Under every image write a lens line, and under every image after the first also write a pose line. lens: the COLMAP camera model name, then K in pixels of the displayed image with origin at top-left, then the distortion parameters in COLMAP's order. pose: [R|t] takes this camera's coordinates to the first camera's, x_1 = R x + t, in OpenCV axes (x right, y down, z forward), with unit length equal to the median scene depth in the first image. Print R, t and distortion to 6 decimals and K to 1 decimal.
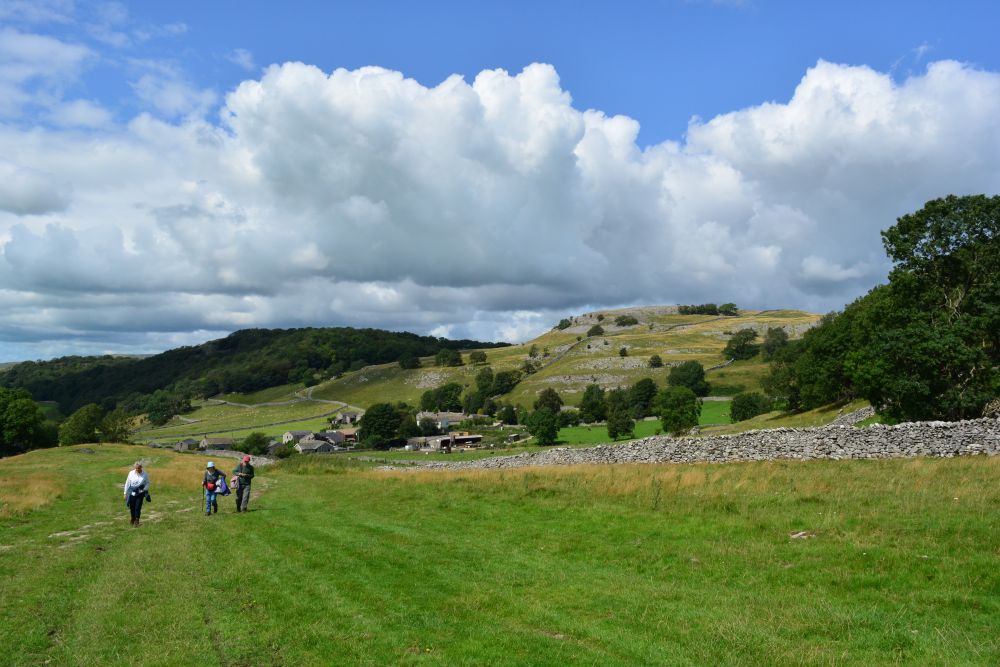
lens RADIAL K [[1091.3, 0, 500.0], [0, 1091.3, 333.5], [0, 0, 1]] dist [-0.013748, -0.012628]
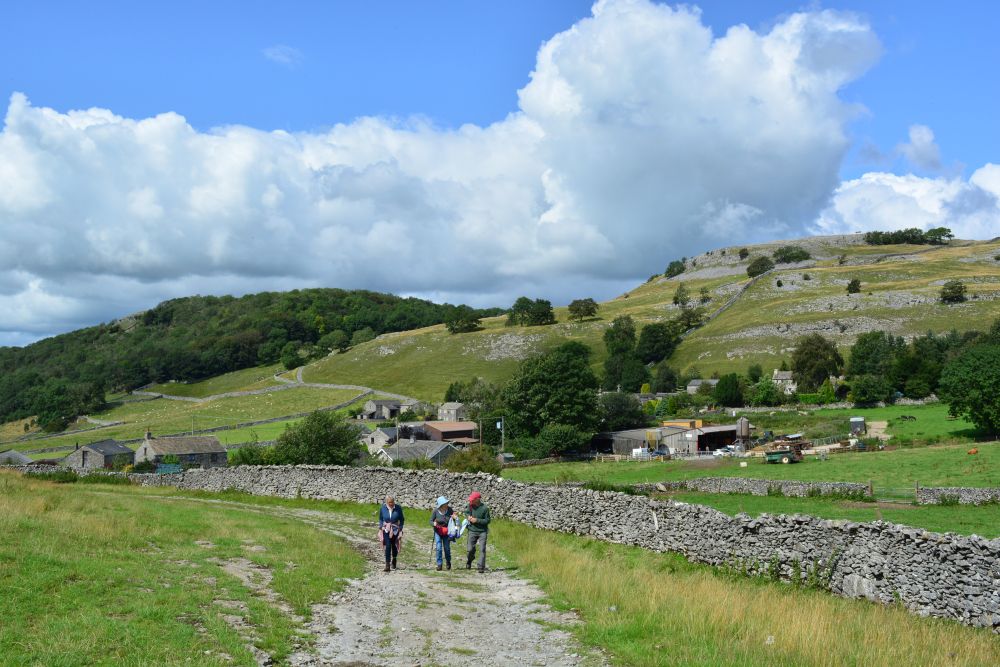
lens RADIAL K [[1181.8, 0, 500.0], [0, 1181.8, 333.5], [0, 0, 1]] dist [-0.031555, -0.041315]
pose [[0.998587, -0.018185, 0.049924, -0.087624], [0.018377, 0.999825, -0.003395, 0.032727], [-0.049853, 0.004308, 0.998747, 0.303903]]
